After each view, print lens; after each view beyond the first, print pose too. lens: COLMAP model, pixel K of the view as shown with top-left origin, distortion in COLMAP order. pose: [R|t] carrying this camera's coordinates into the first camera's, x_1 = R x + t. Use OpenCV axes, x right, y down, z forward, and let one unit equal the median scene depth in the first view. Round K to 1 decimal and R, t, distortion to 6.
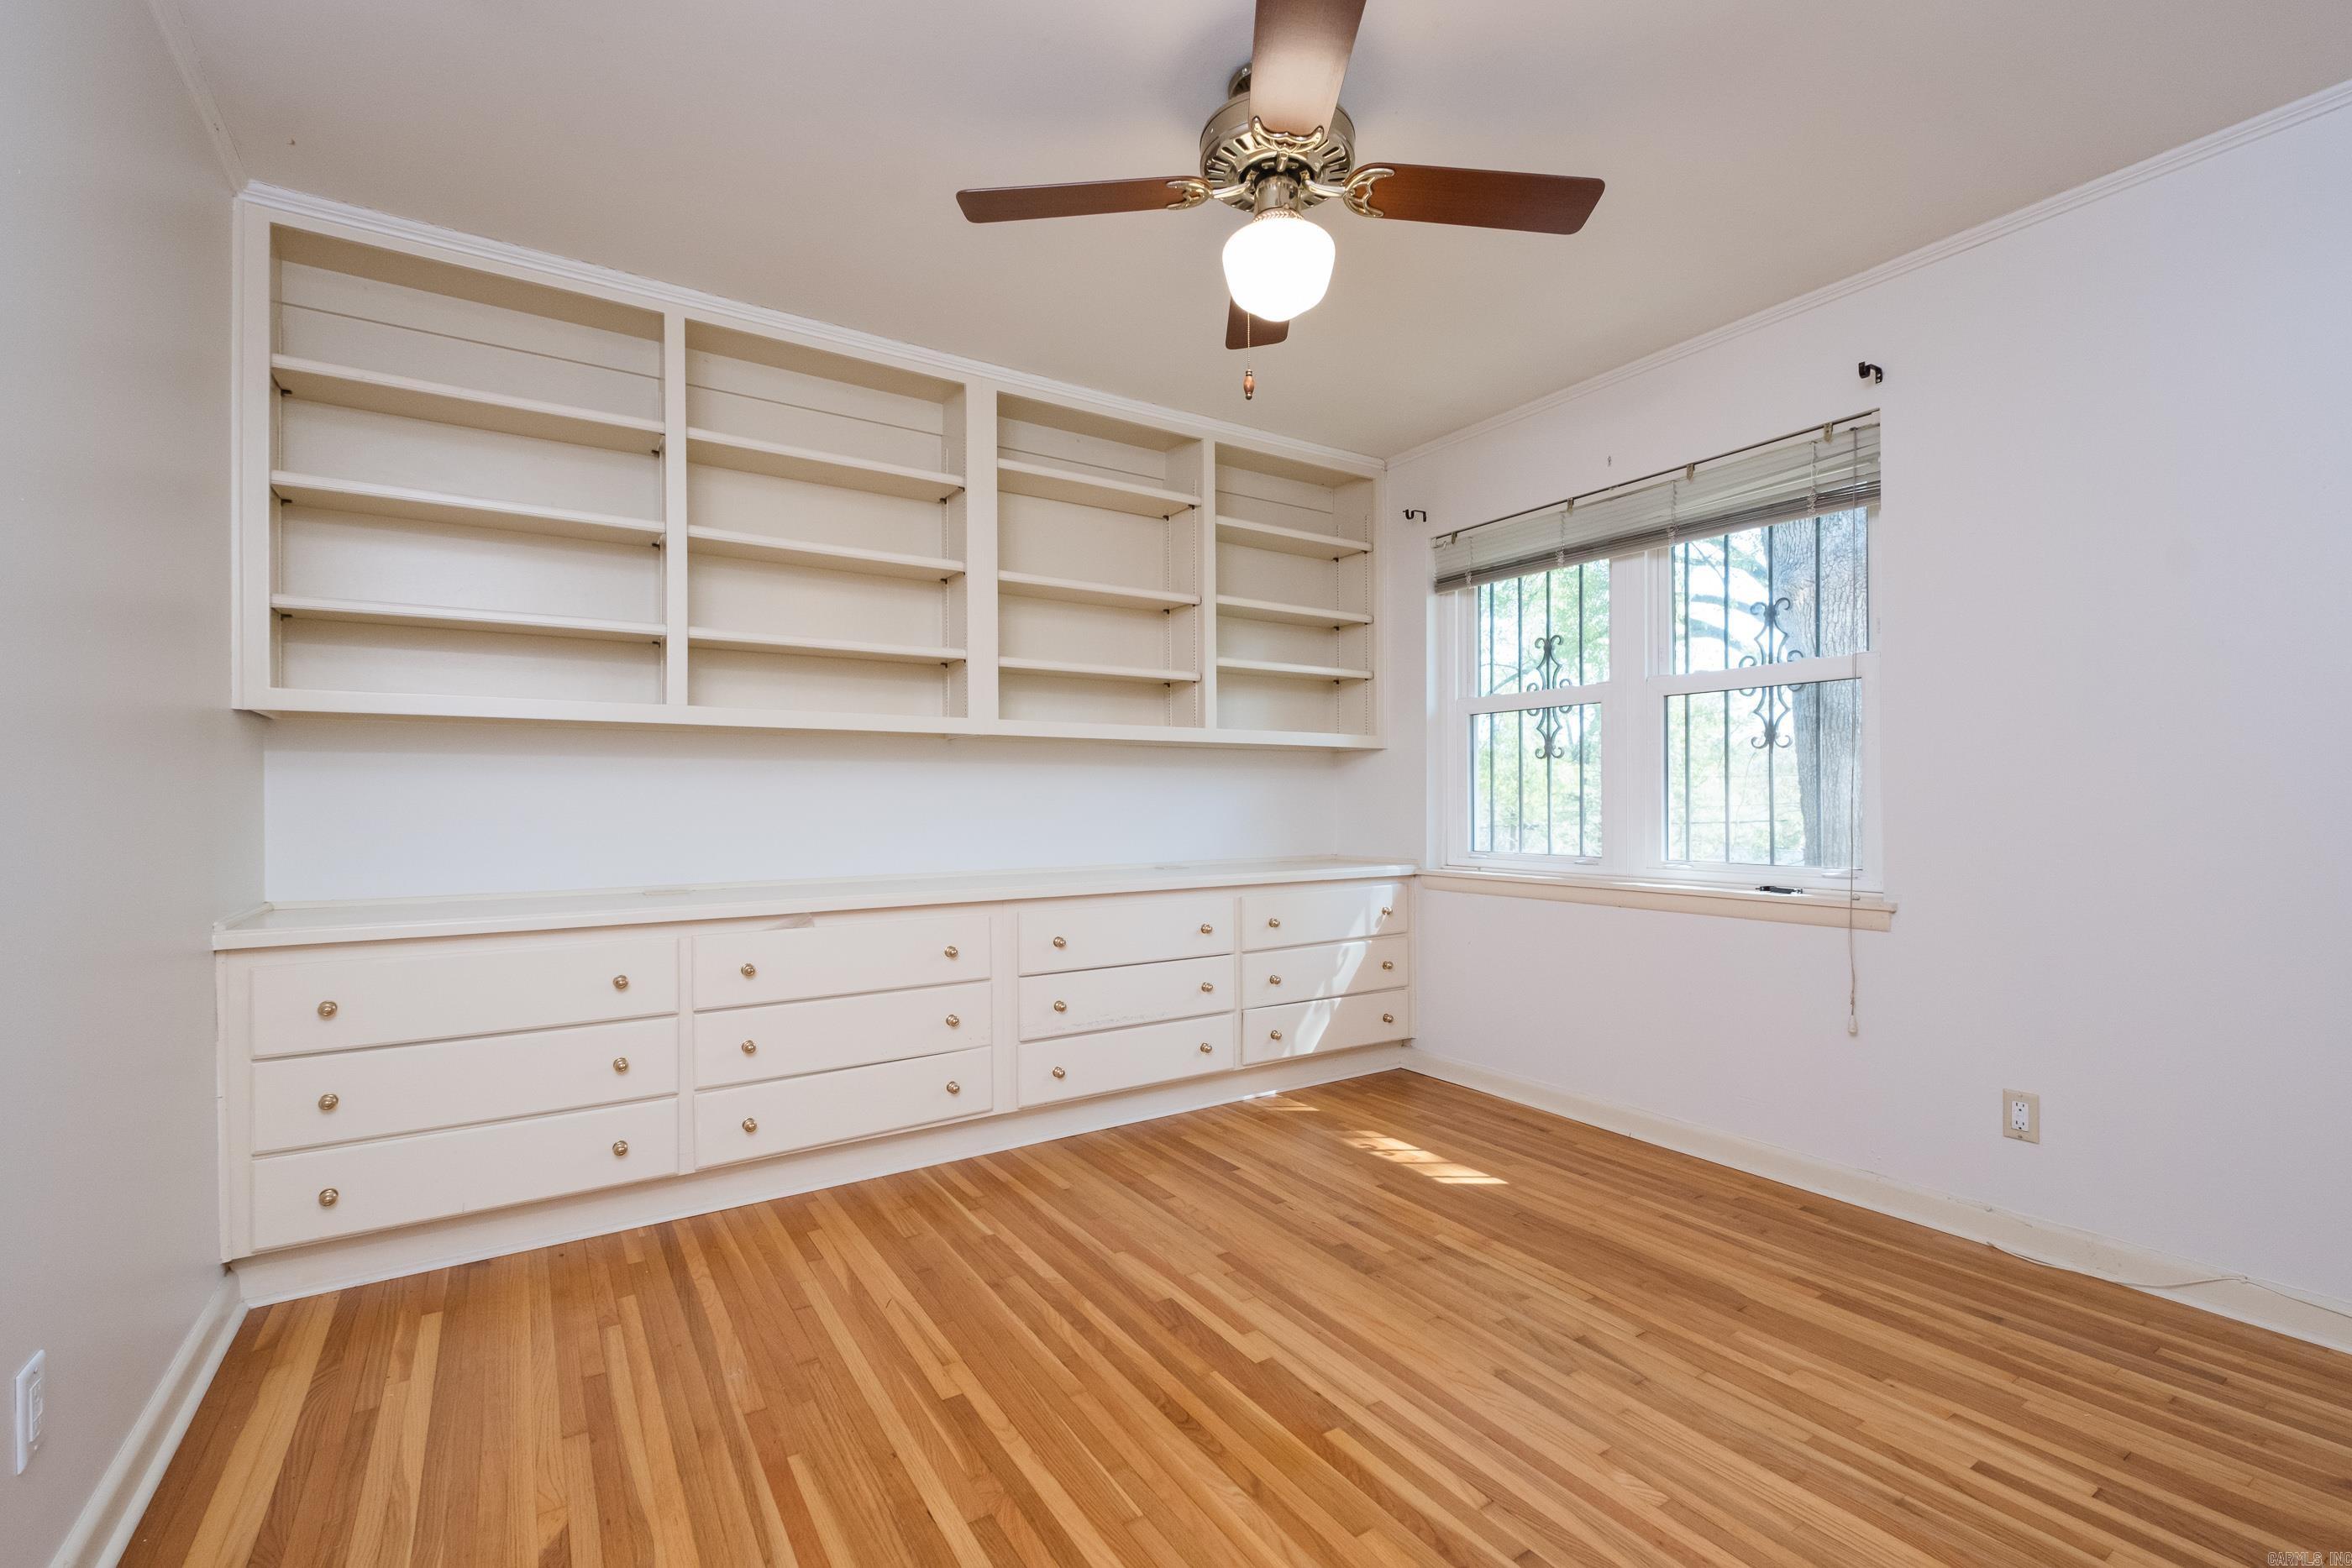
lens RADIAL K [[1020.4, 0, 1174.1], [0, 1020.4, 791.3], [0, 0, 1]] dist [0.004965, -0.003174]
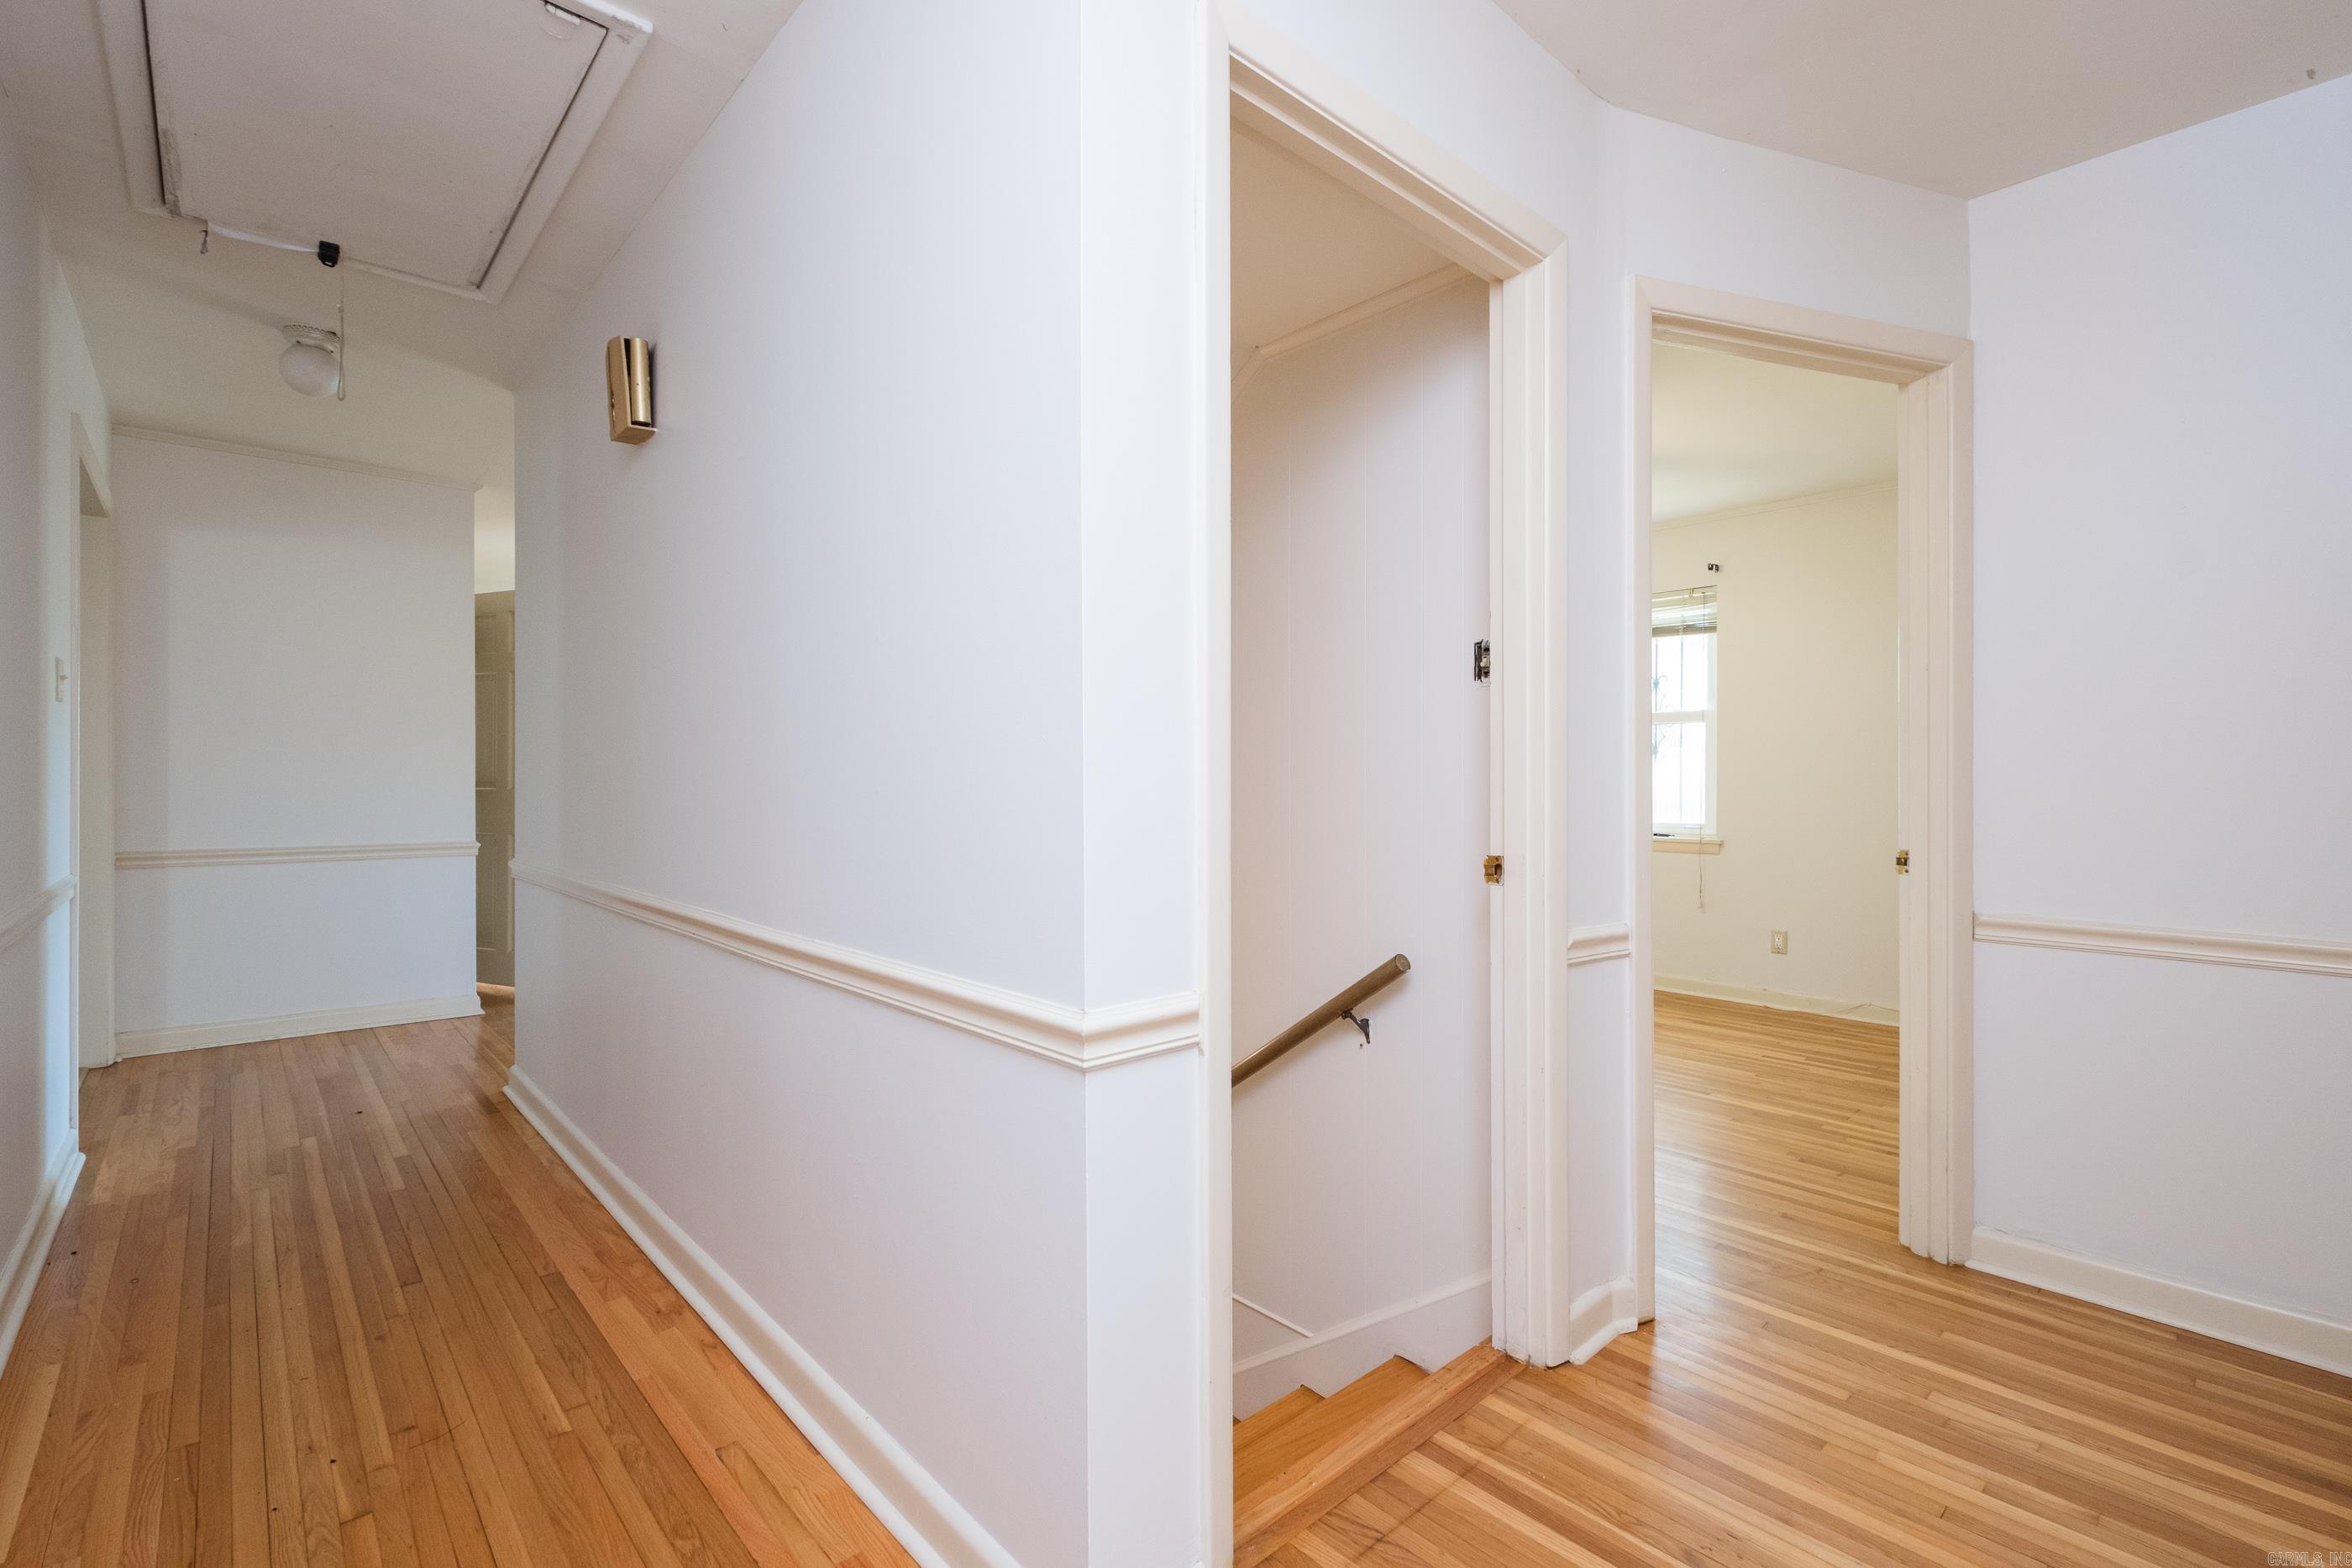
lens RADIAL K [[1020.4, 0, 1180.6], [0, 1020.4, 786.6], [0, 0, 1]] dist [0.004965, -0.003174]
pose [[0.985963, 0.003741, 0.166919, -0.646811], [-0.005393, 0.999941, 0.009441, -0.004012], [-0.166874, -0.010209, 0.985925, -0.755178]]
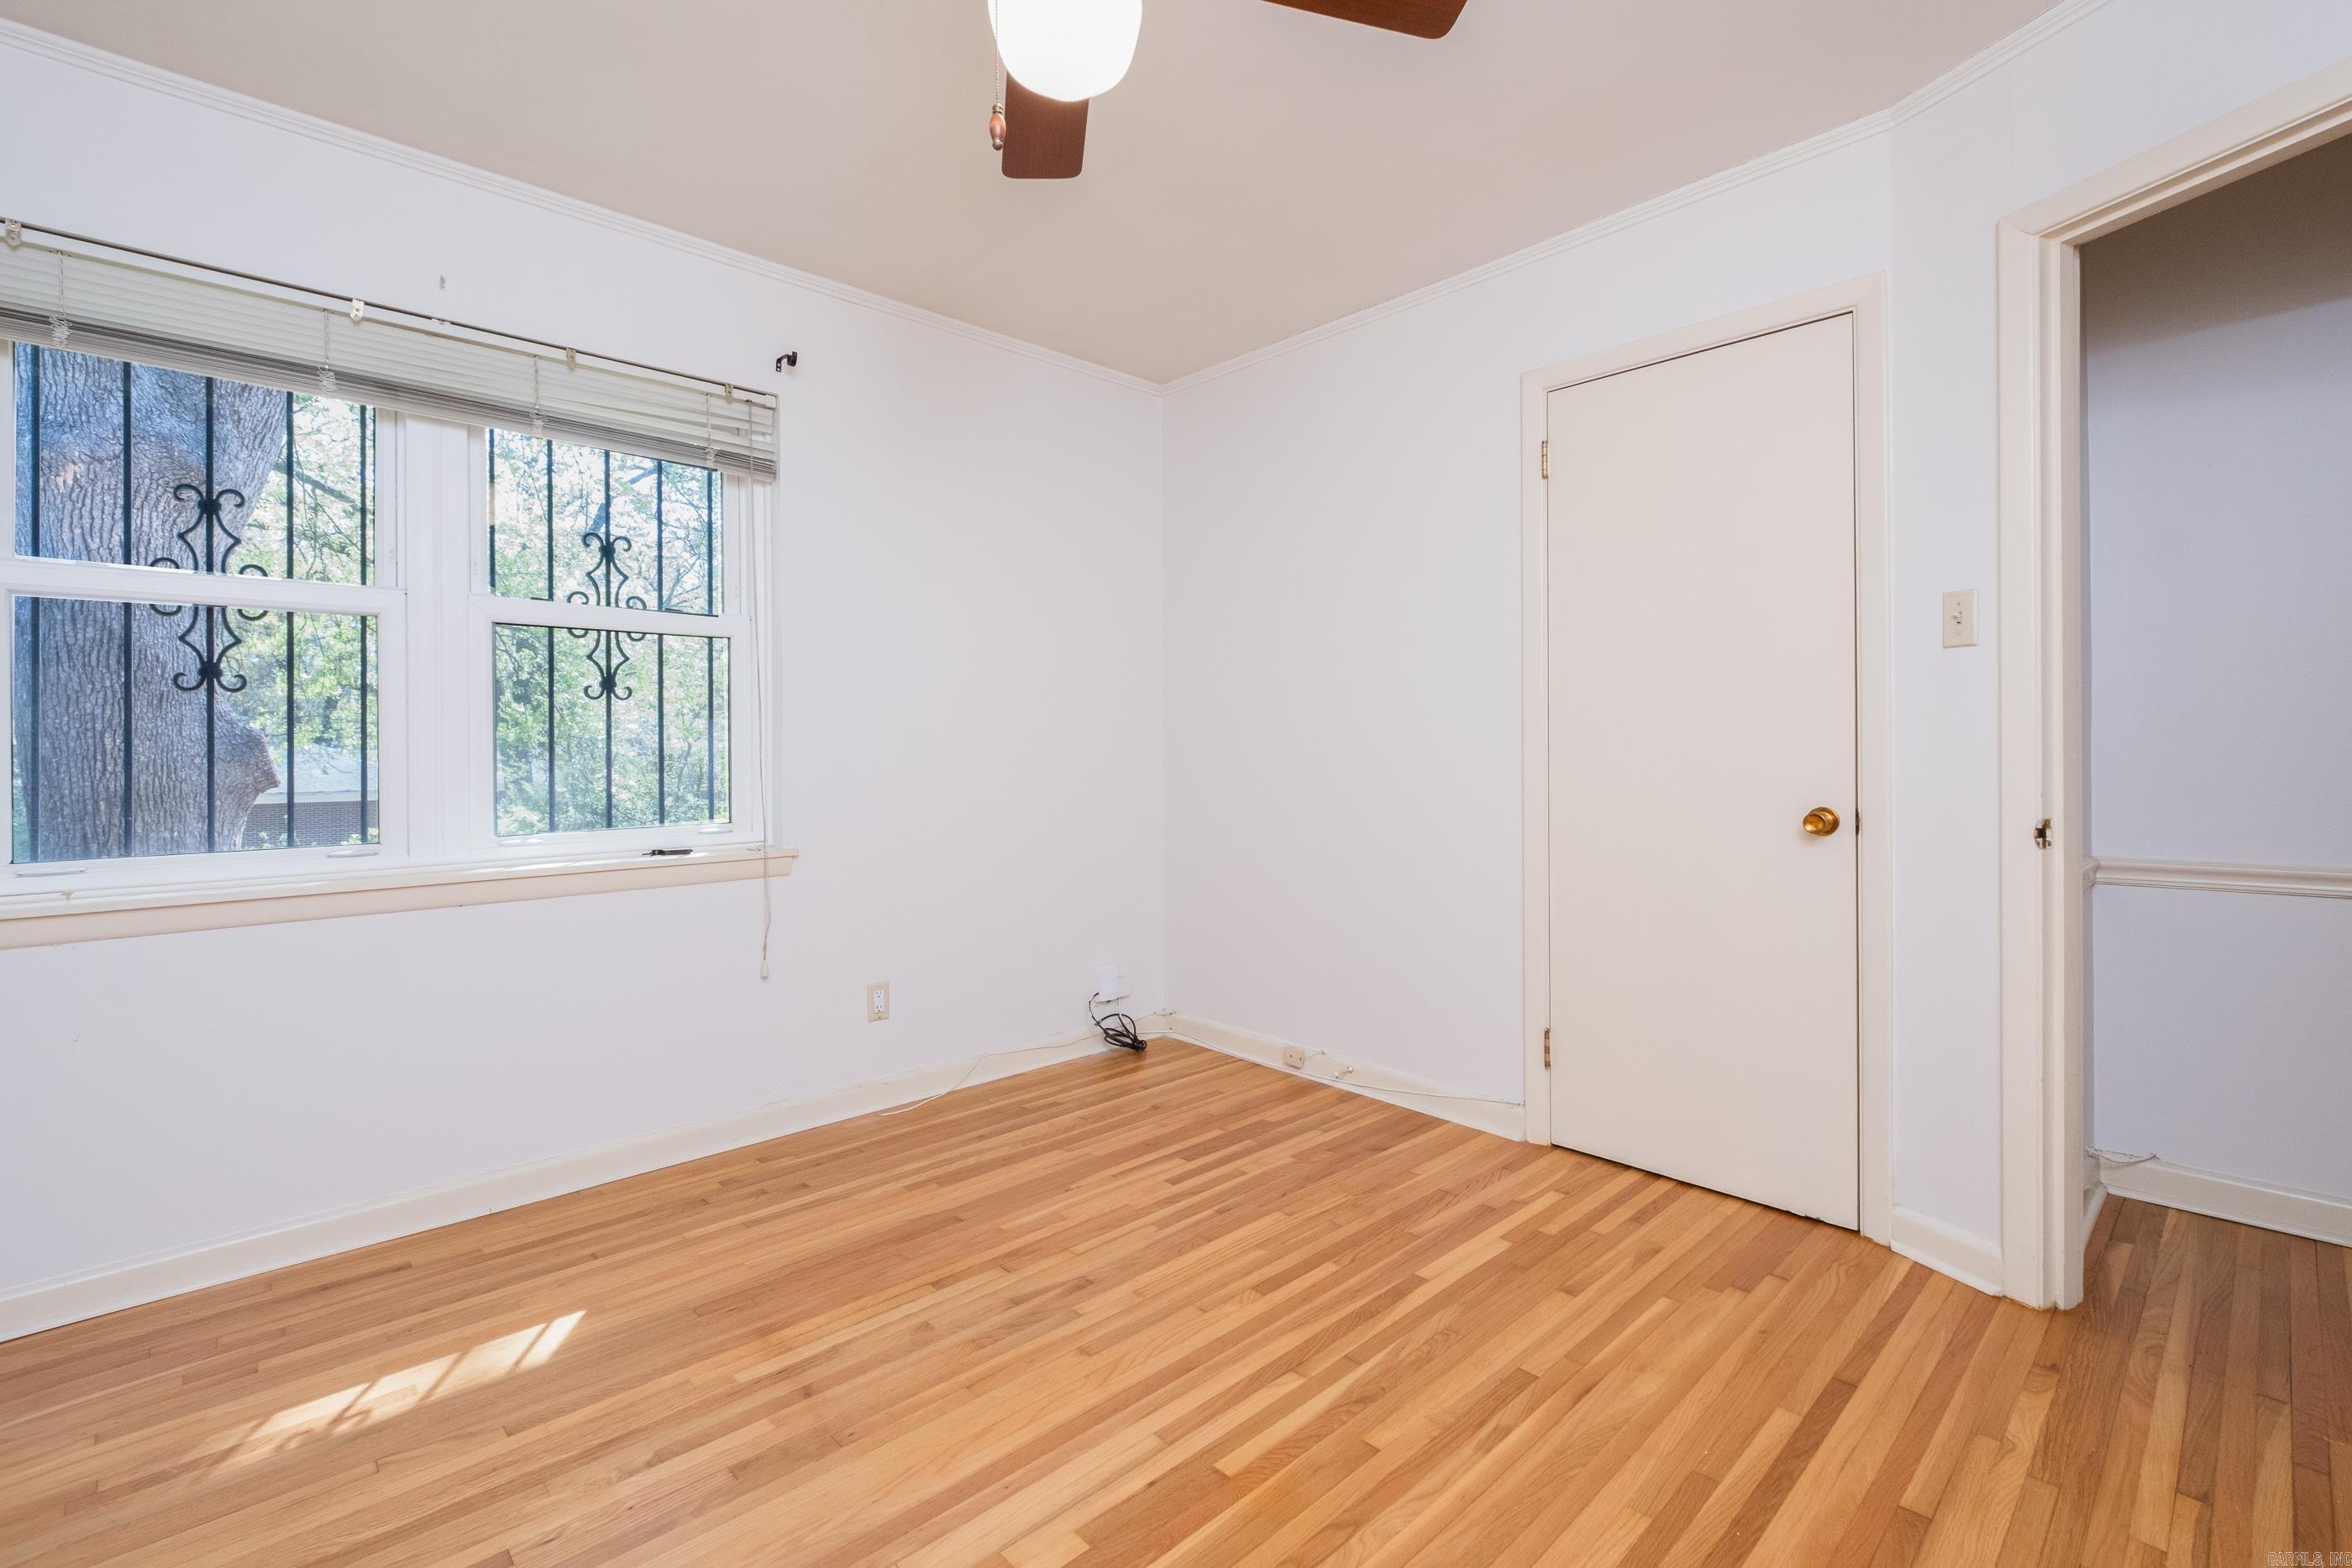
lens RADIAL K [[1020.4, 0, 1203.7], [0, 1020.4, 738.0], [0, 0, 1]] dist [0.004965, -0.003174]
pose [[-0.184695, 0.014463, 0.982690, -0.476388], [0.001420, 0.999895, -0.014450, 0.006832], [-0.982795, -0.001274, -0.184696, 0.785546]]
